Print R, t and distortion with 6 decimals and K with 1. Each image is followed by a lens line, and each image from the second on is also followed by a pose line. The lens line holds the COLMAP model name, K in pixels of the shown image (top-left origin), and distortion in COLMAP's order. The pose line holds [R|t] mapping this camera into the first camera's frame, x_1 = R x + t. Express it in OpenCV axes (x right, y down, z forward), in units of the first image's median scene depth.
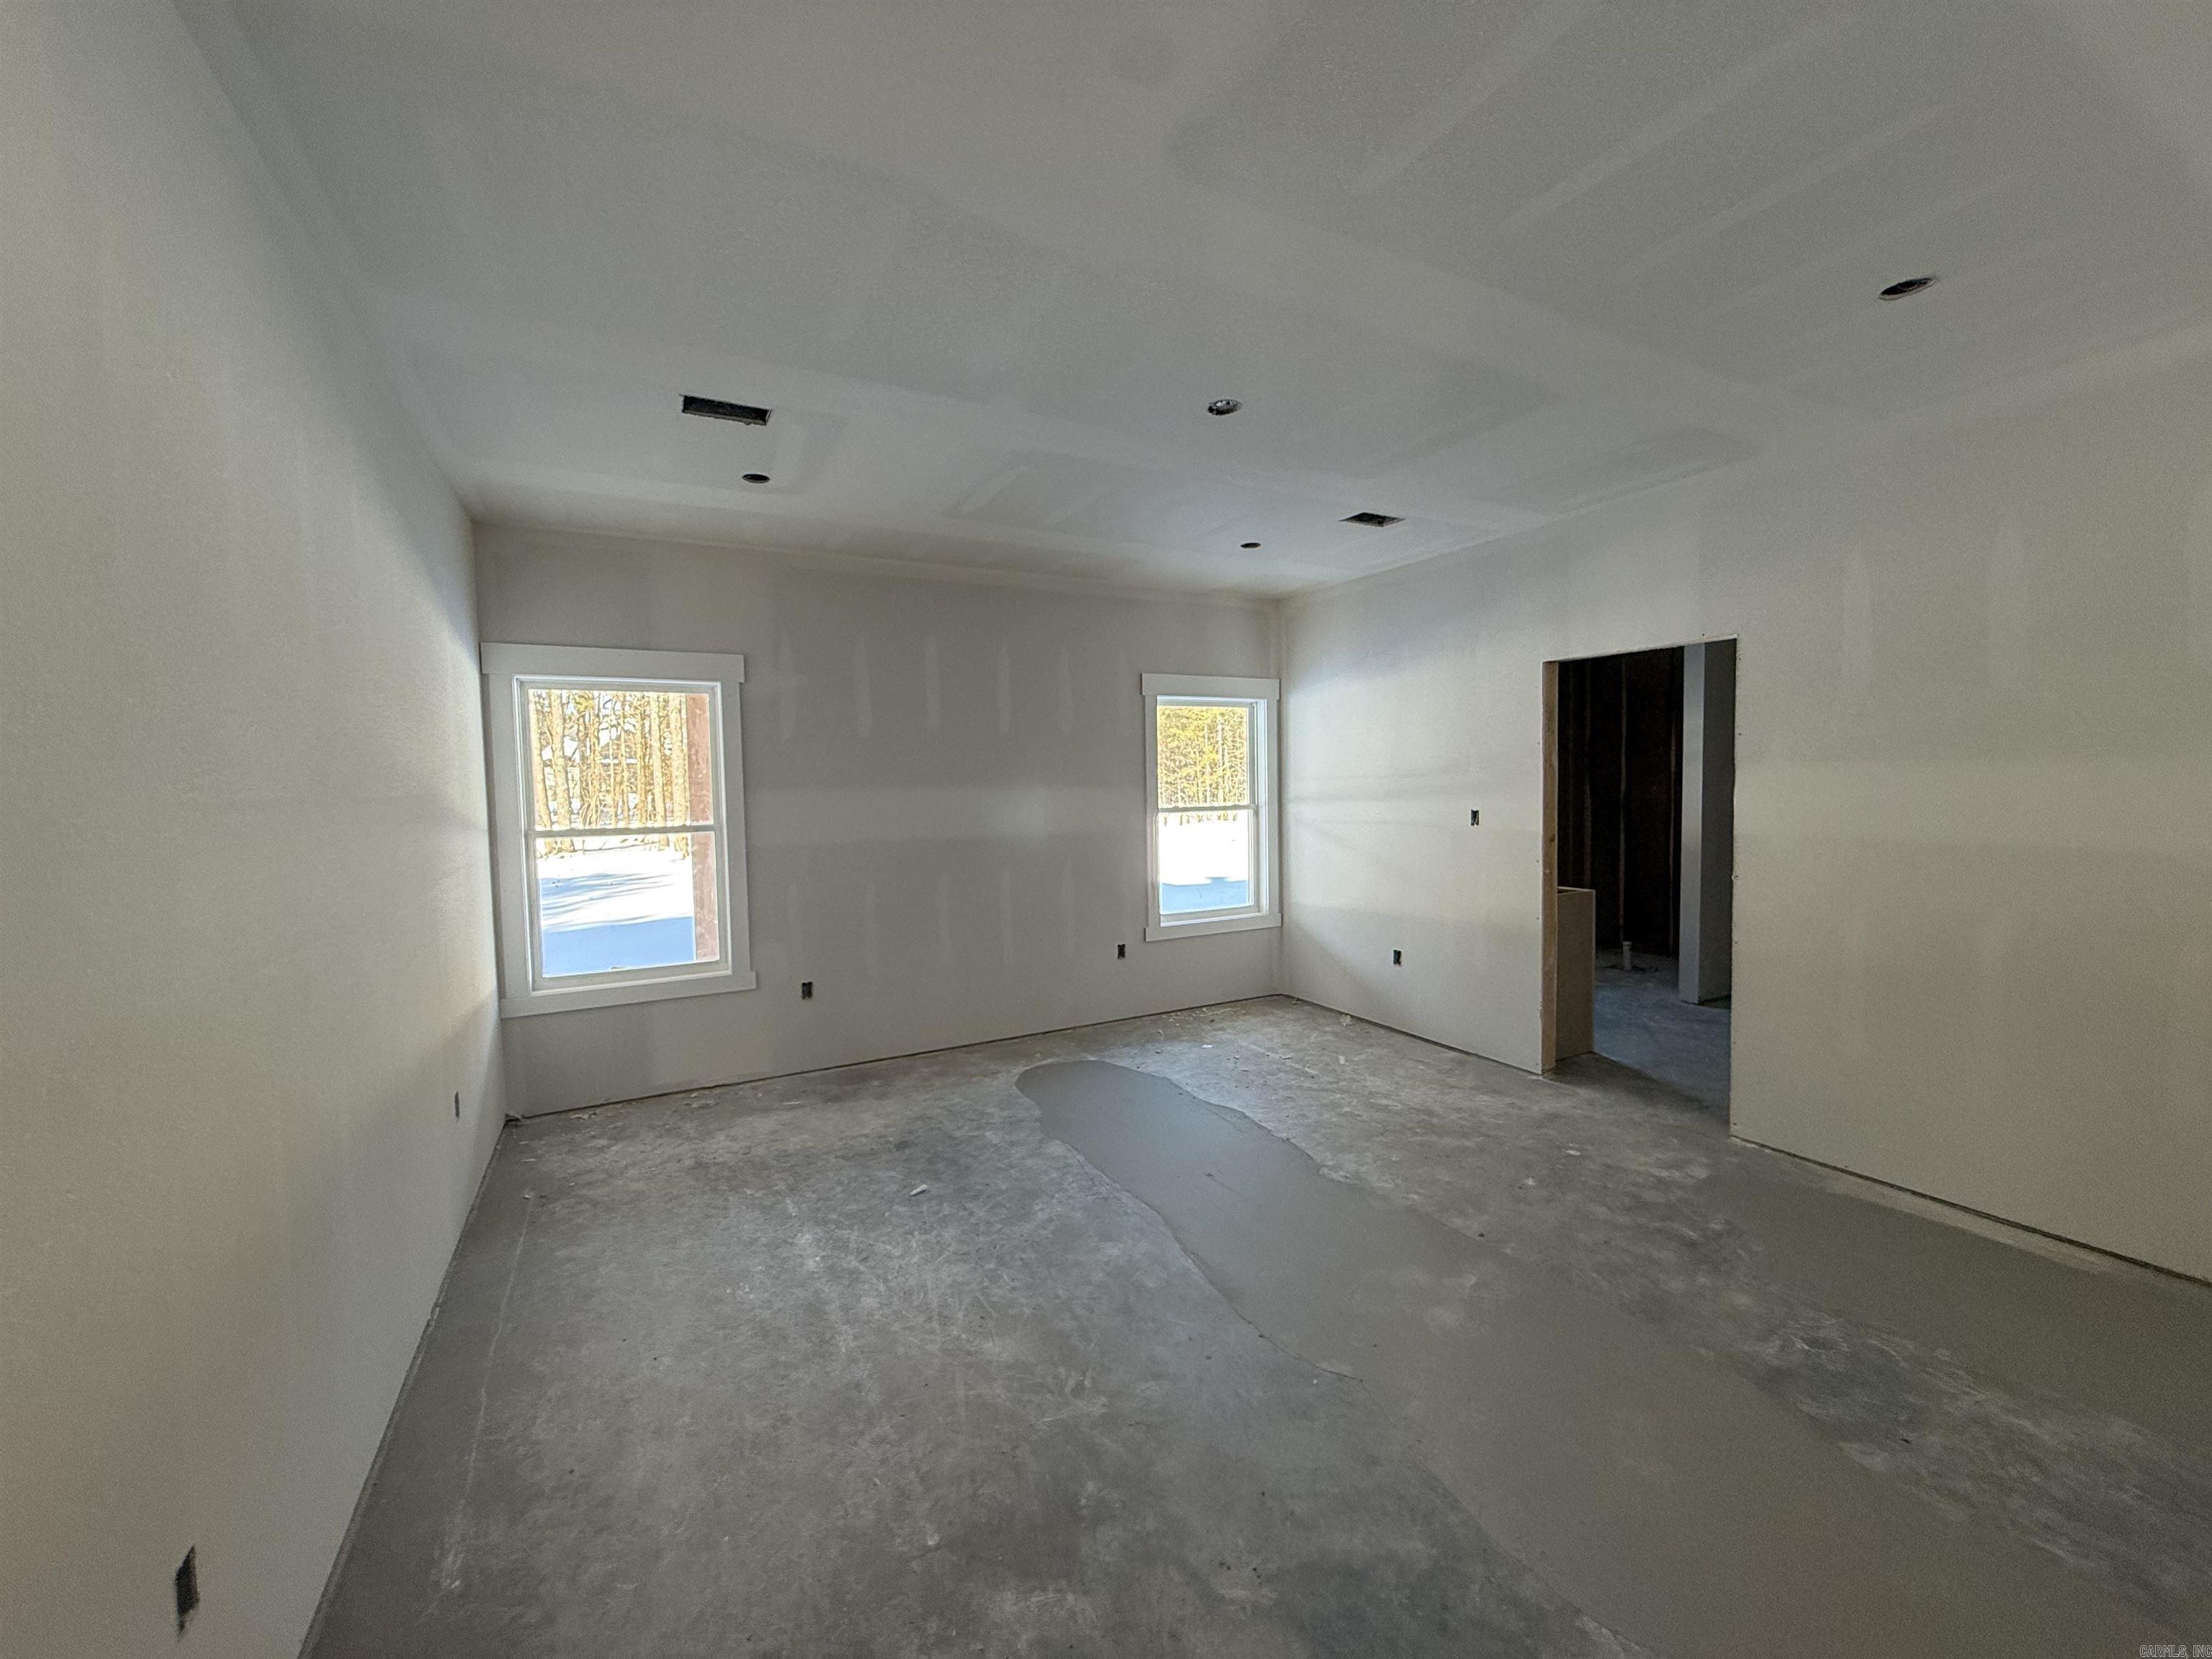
lens RADIAL K [[882.4, 0, 1119.4], [0, 882.4, 830.2], [0, 0, 1]] dist [0.002434, -0.000414]
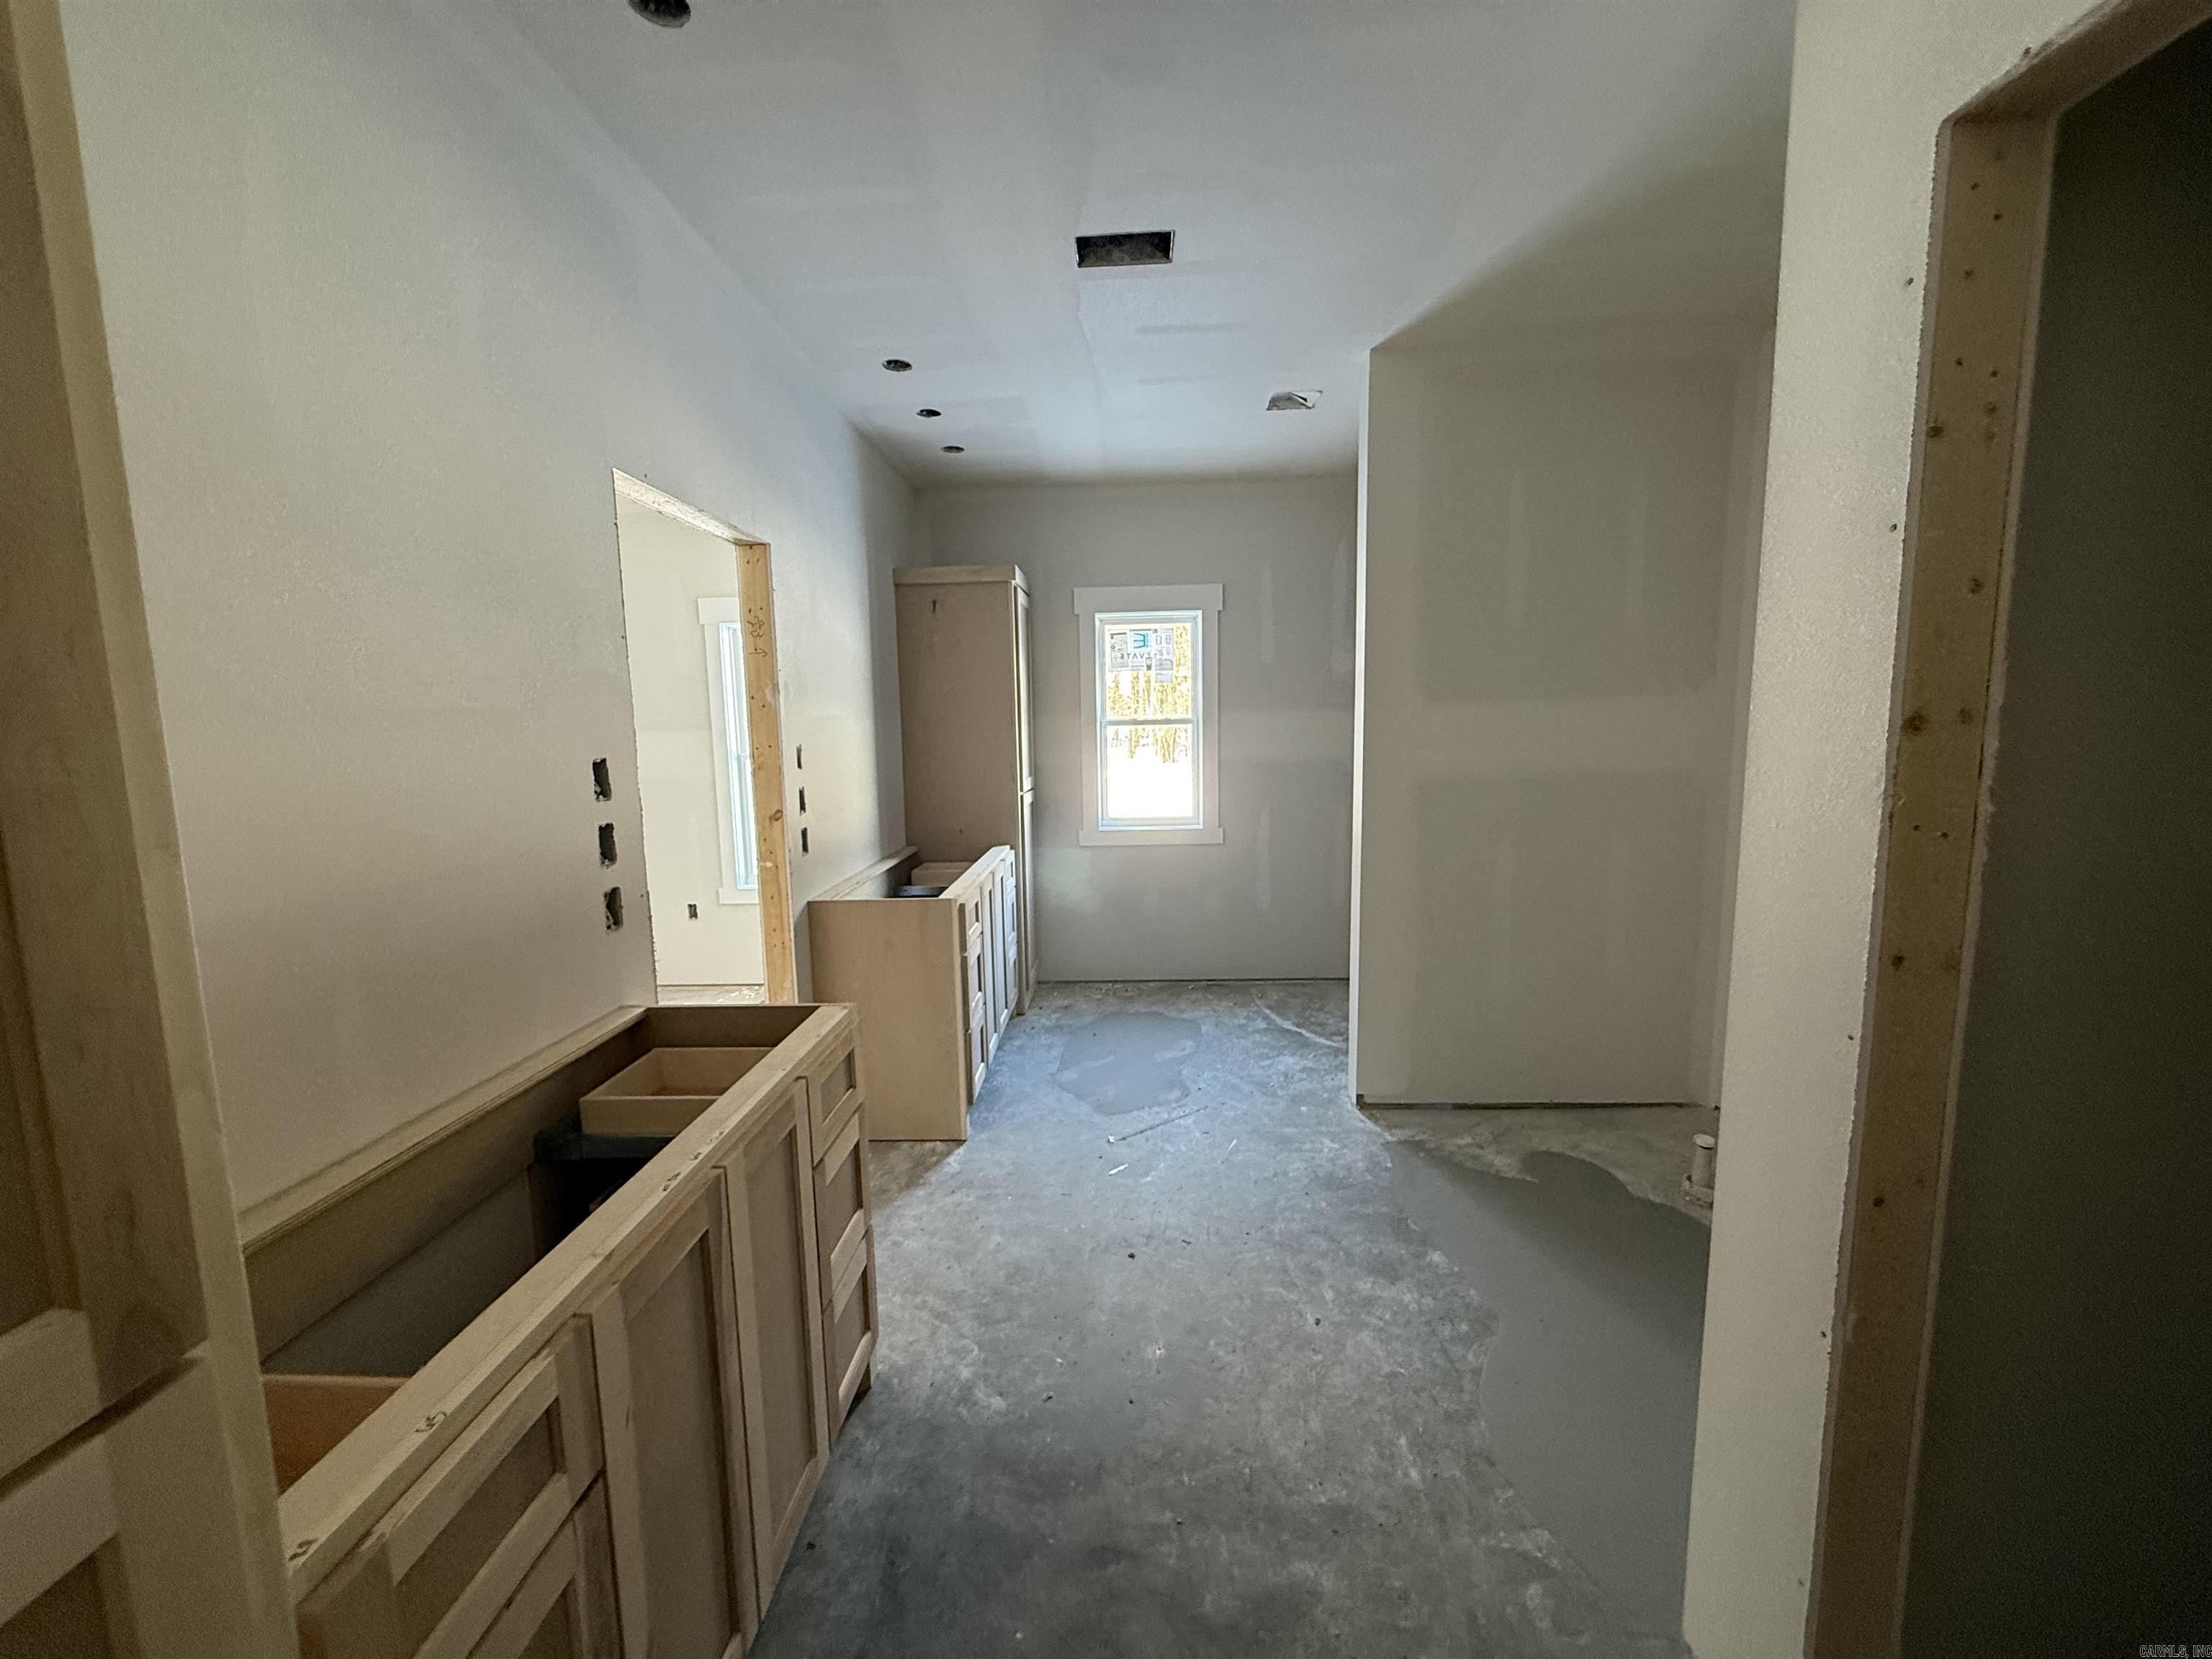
lens RADIAL K [[882.4, 0, 1110.3], [0, 882.4, 827.4], [0, 0, 1]] dist [0.002434, -0.000414]
pose [[0.866326, 0.059408, -0.495934, 0.494980], [-0.017169, 0.995857, 0.089301, -0.022505], [0.499184, -0.068849, 0.863756, 0.263522]]
